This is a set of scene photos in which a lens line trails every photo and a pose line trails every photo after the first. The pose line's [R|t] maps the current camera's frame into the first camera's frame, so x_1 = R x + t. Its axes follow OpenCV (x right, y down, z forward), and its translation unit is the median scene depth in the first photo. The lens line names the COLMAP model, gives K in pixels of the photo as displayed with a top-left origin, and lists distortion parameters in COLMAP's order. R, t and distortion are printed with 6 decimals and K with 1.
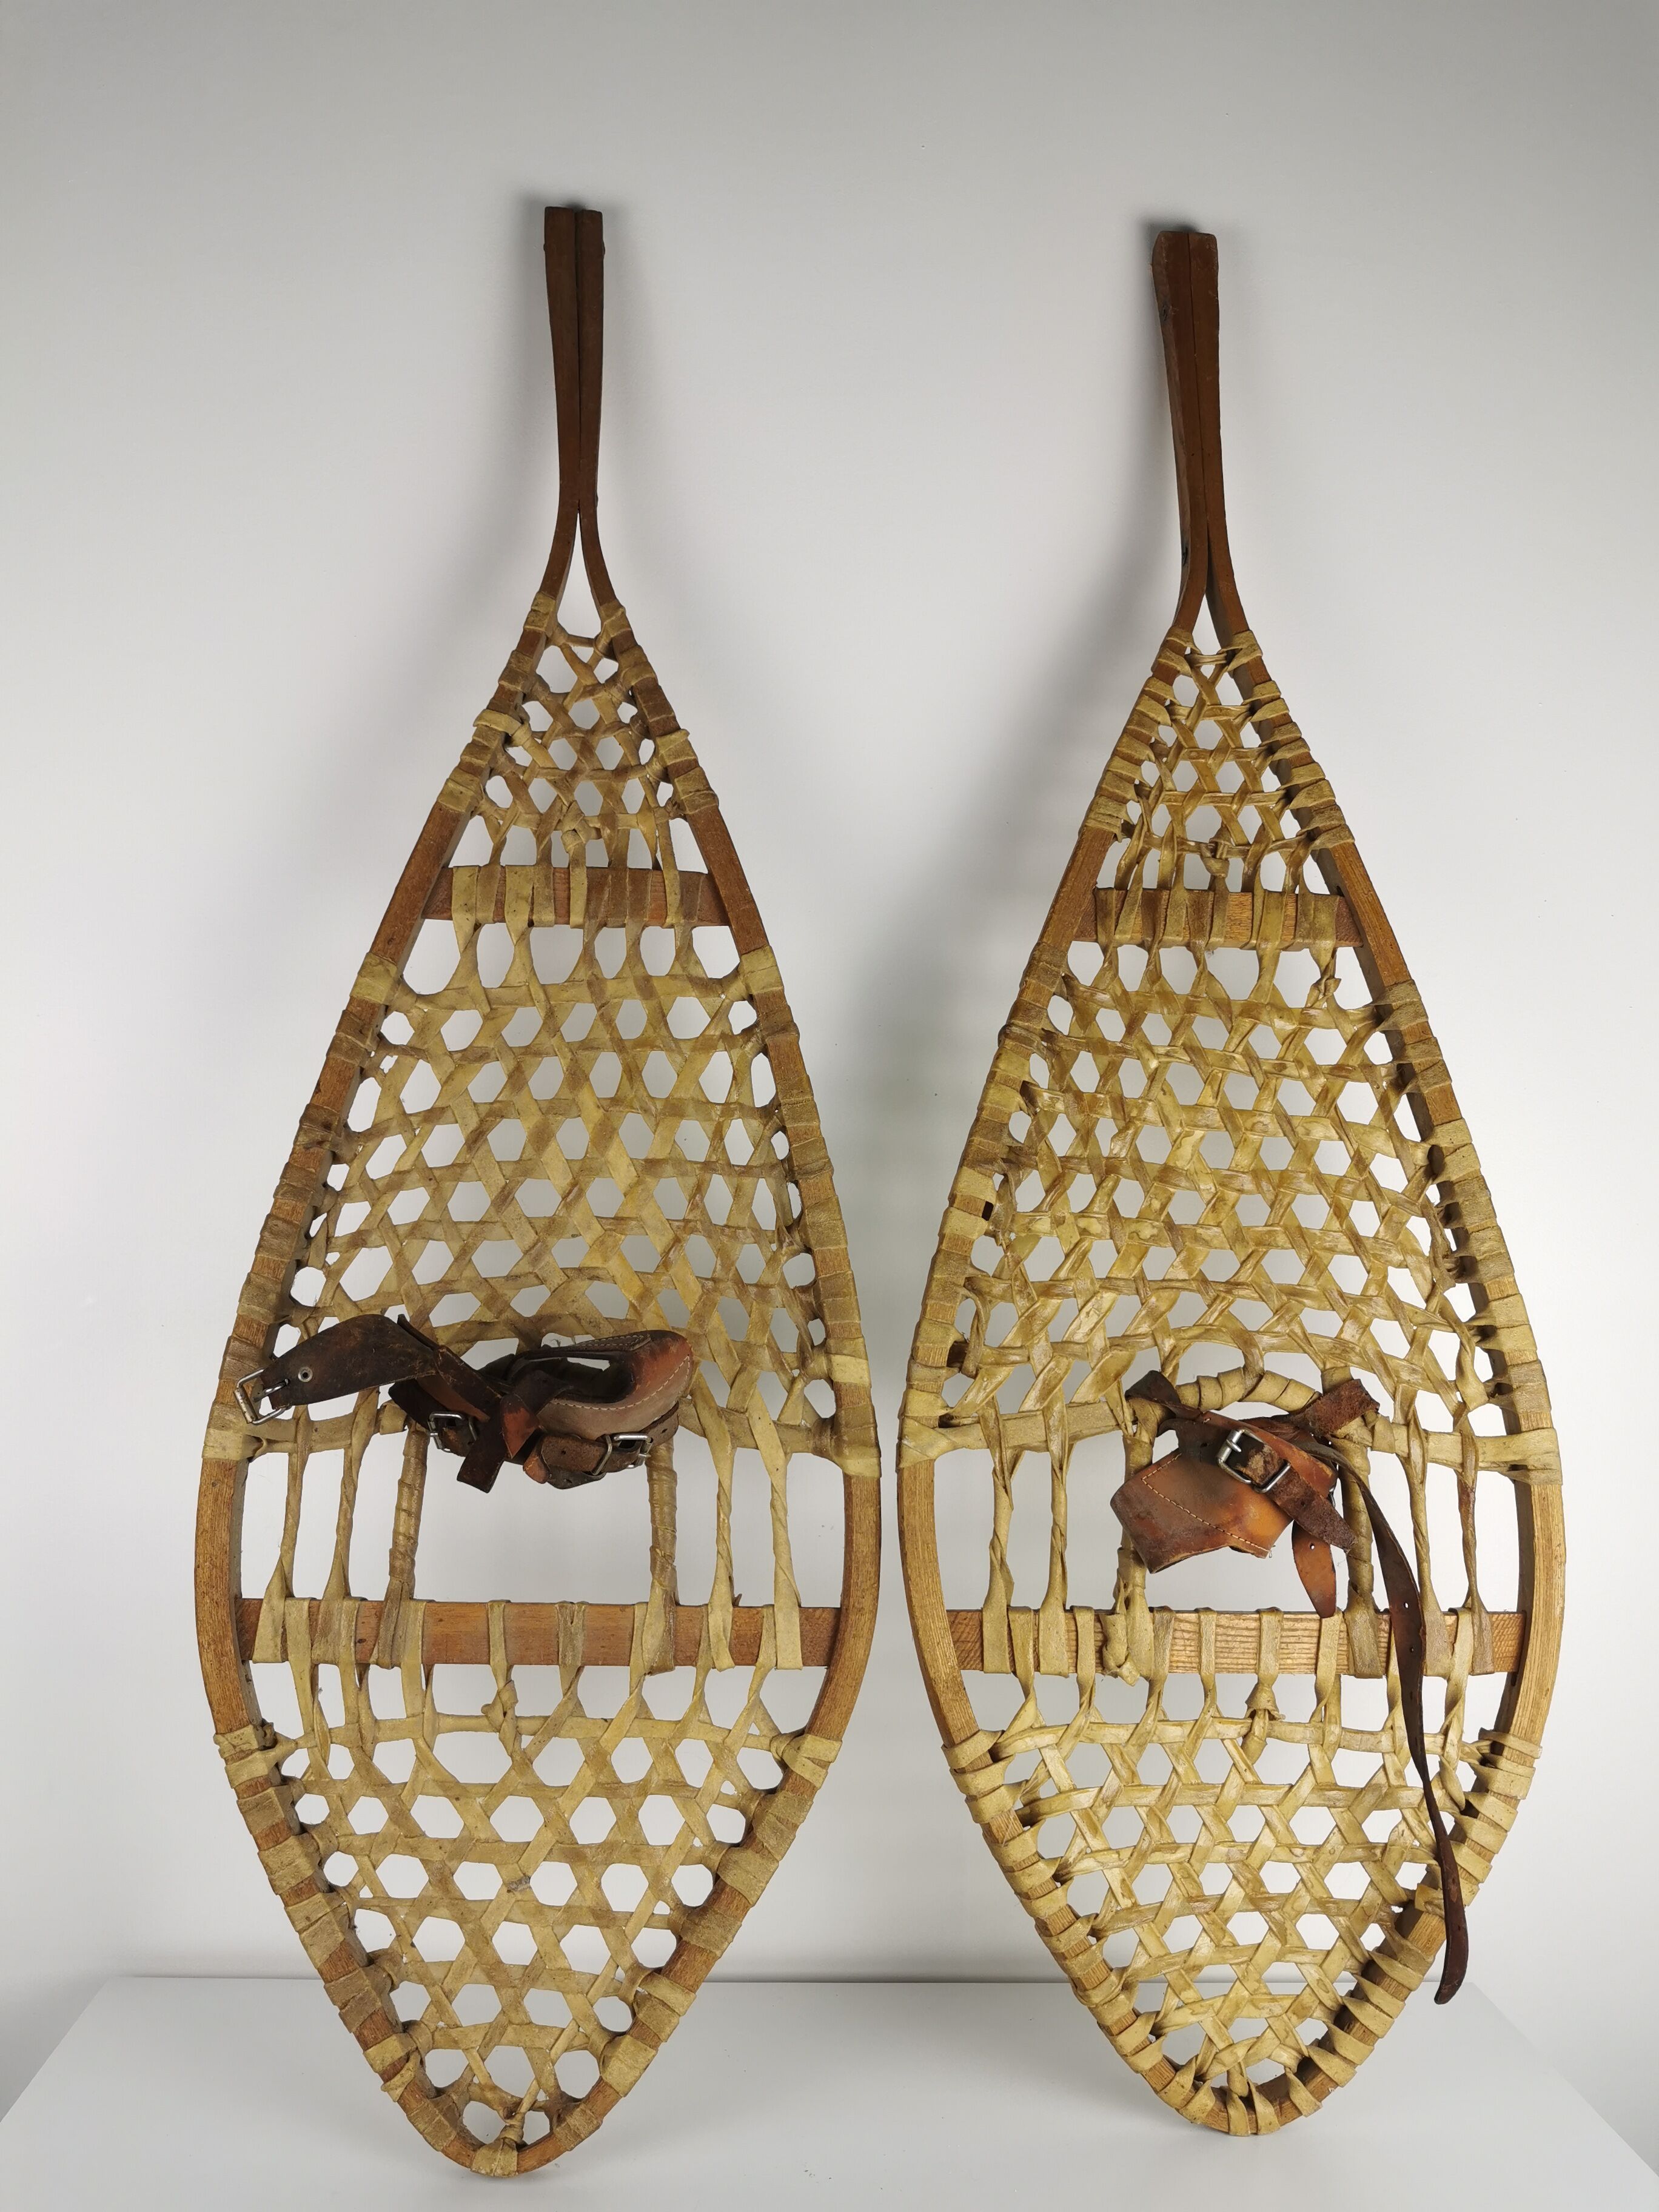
lens RADIAL K [[1742.3, 0, 829.5], [0, 1742.3, 1106.0], [0, 0, 1]] dist [0.038321, -0.057898]
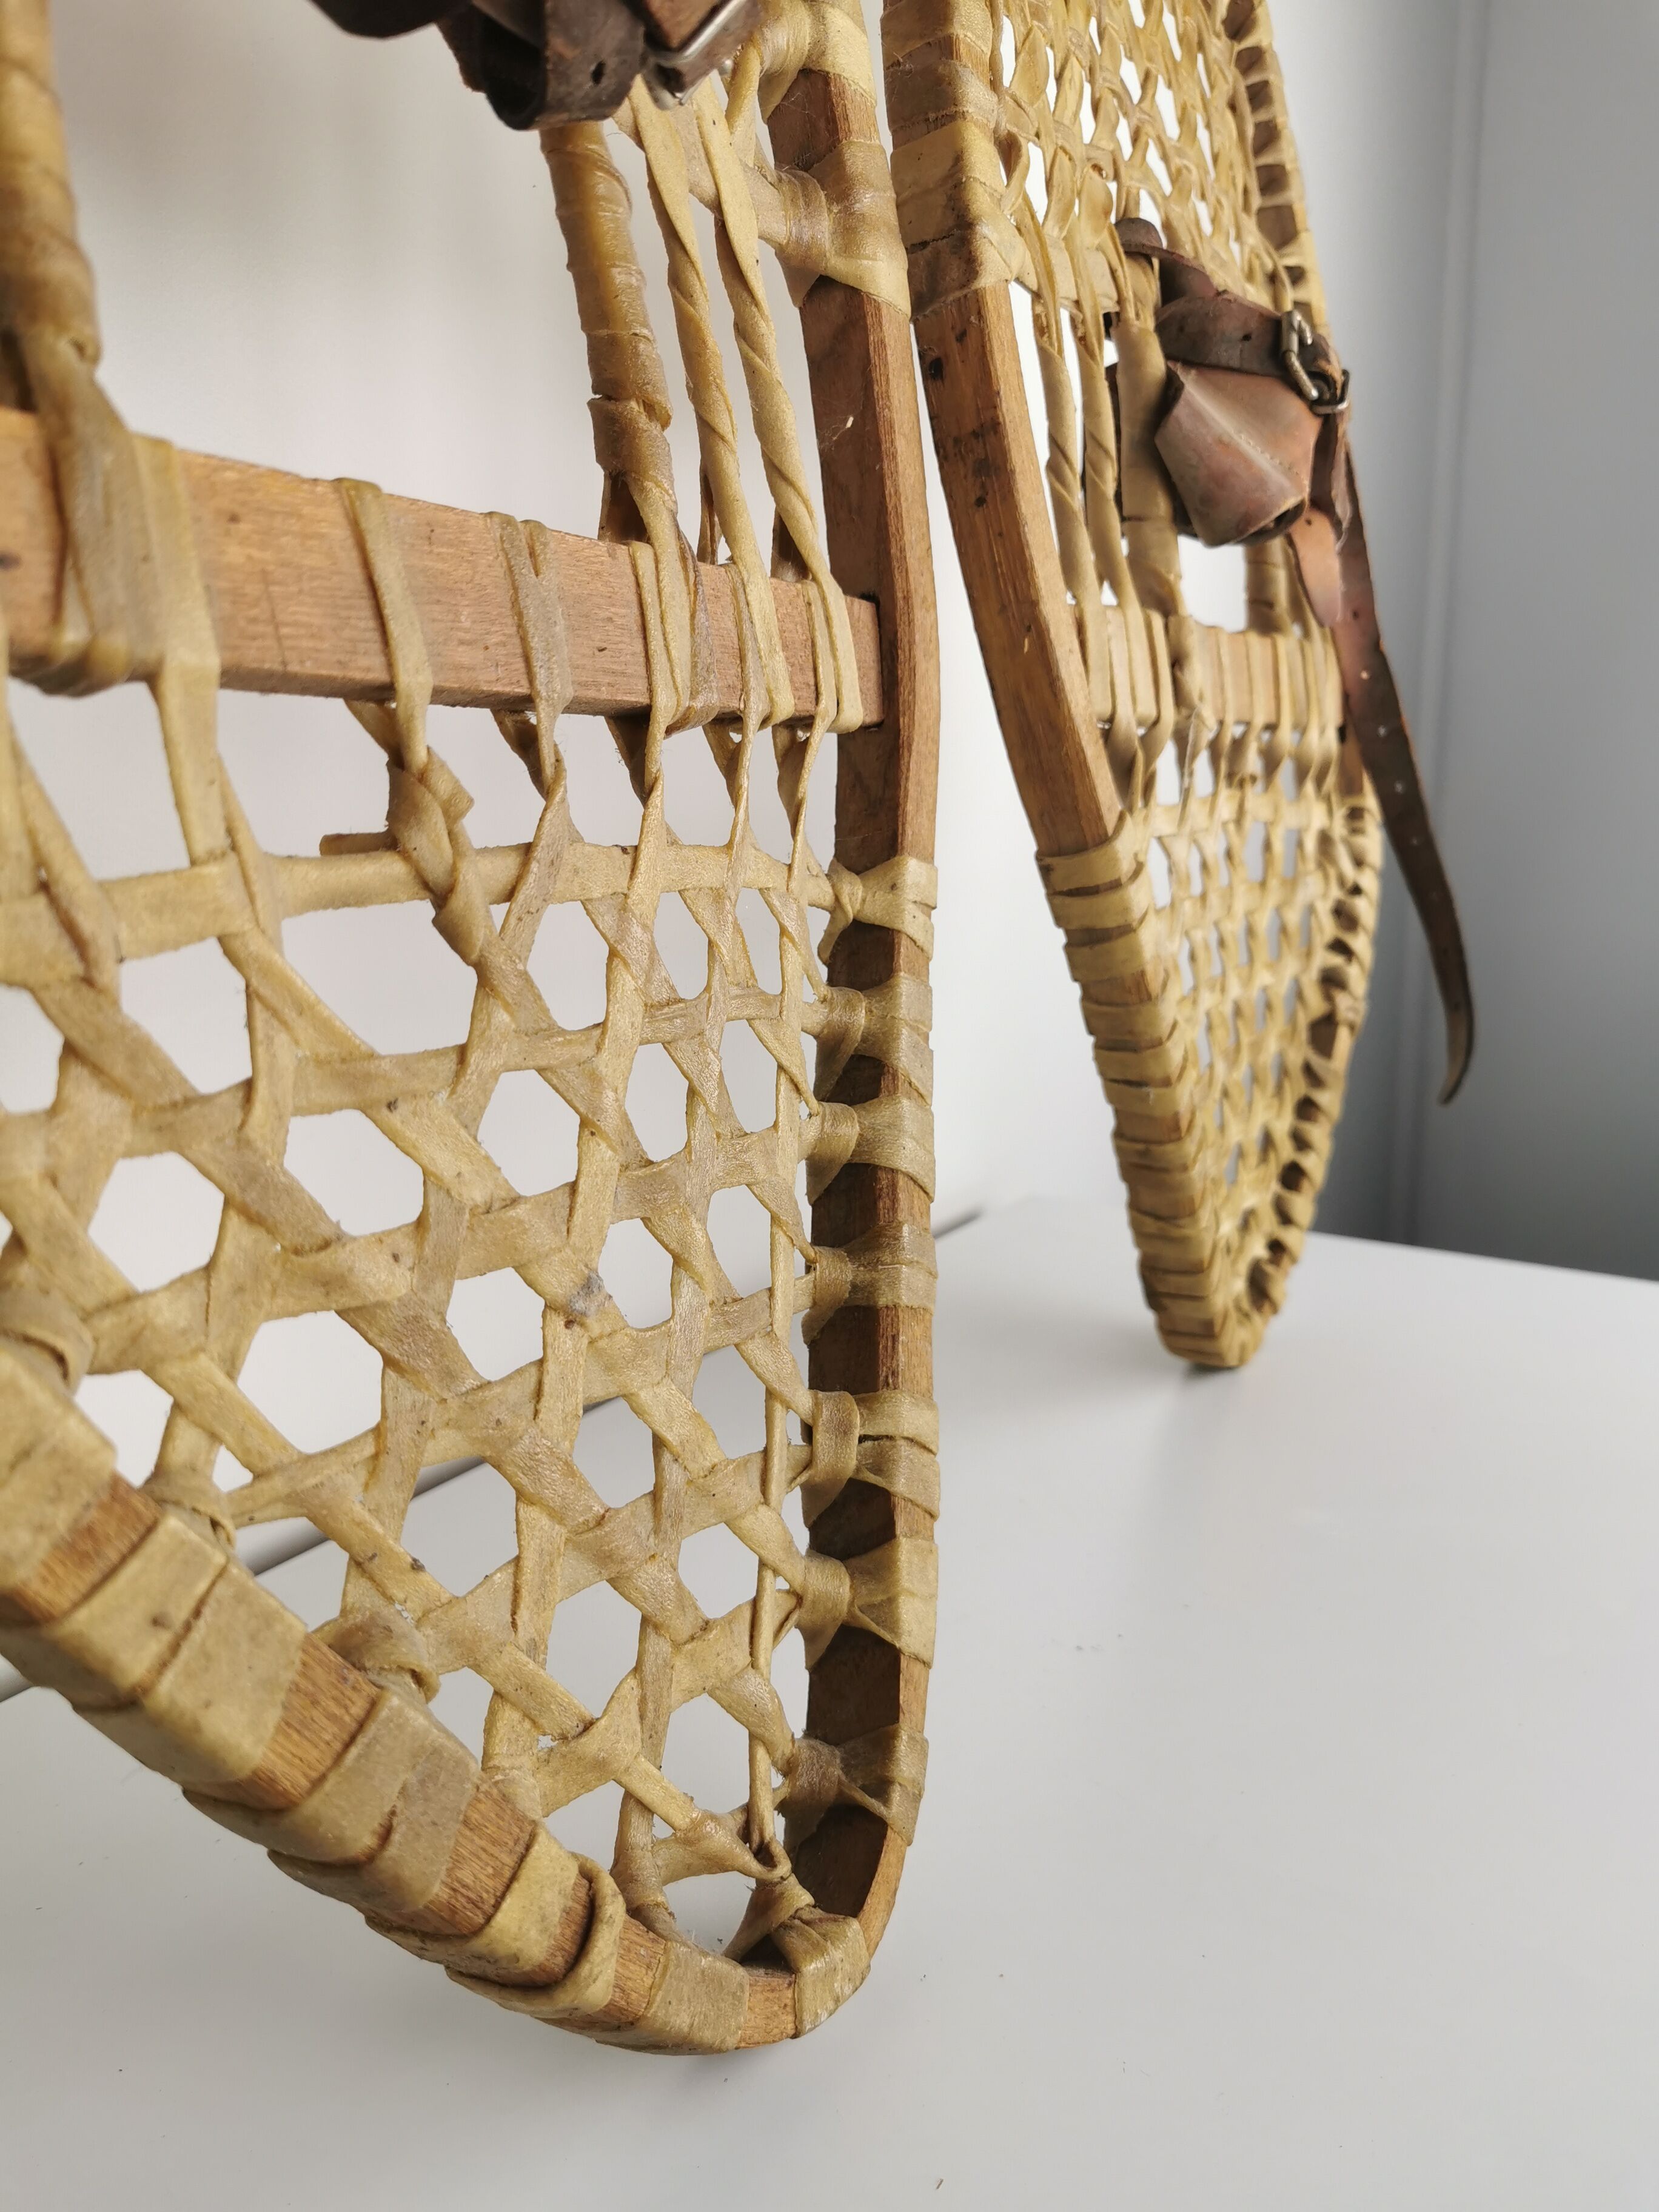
lens RADIAL K [[1742.3, 0, 829.5], [0, 1742.3, 1106.0], [0, 0, 1]] dist [0.038321, -0.057898]
pose [[0.556650, -0.180943, 0.810803, -0.393365], [-0.027214, 0.971496, 0.235488, 0.304086], [-0.830301, -0.153150, 0.535859, 0.731196]]
